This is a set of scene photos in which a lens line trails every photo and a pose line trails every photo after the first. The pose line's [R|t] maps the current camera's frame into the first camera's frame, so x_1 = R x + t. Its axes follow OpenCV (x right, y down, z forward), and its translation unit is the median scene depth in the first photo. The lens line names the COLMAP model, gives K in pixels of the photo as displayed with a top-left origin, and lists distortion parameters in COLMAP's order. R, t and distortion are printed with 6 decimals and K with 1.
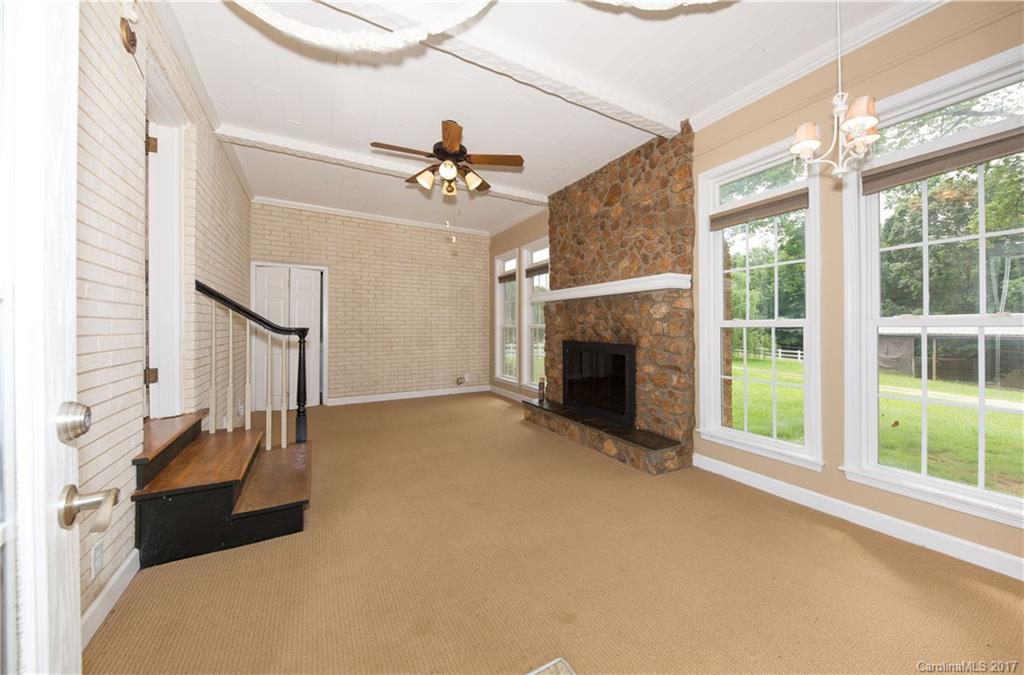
lens RADIAL K [[360.6, 0, 513.6], [0, 360.6, 330.6], [0, 0, 1]] dist [0.000352, 0.000013]
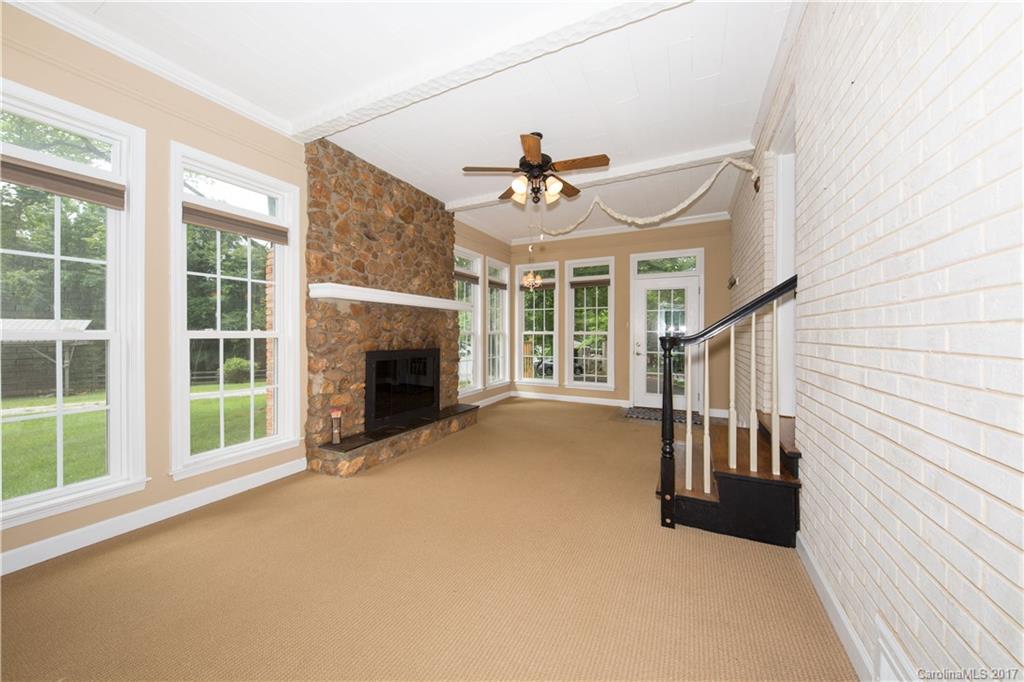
lens RADIAL K [[351.6, 0, 507.8], [0, 351.6, 343.5], [0, 0, 1]] dist [-0.000211, -0.000024]
pose [[-0.552310, -0.023370, 0.833311, -0.764822], [0.007133, 0.999438, 0.032757, -0.015492], [-0.833609, 0.024036, -0.551832, 1.296764]]
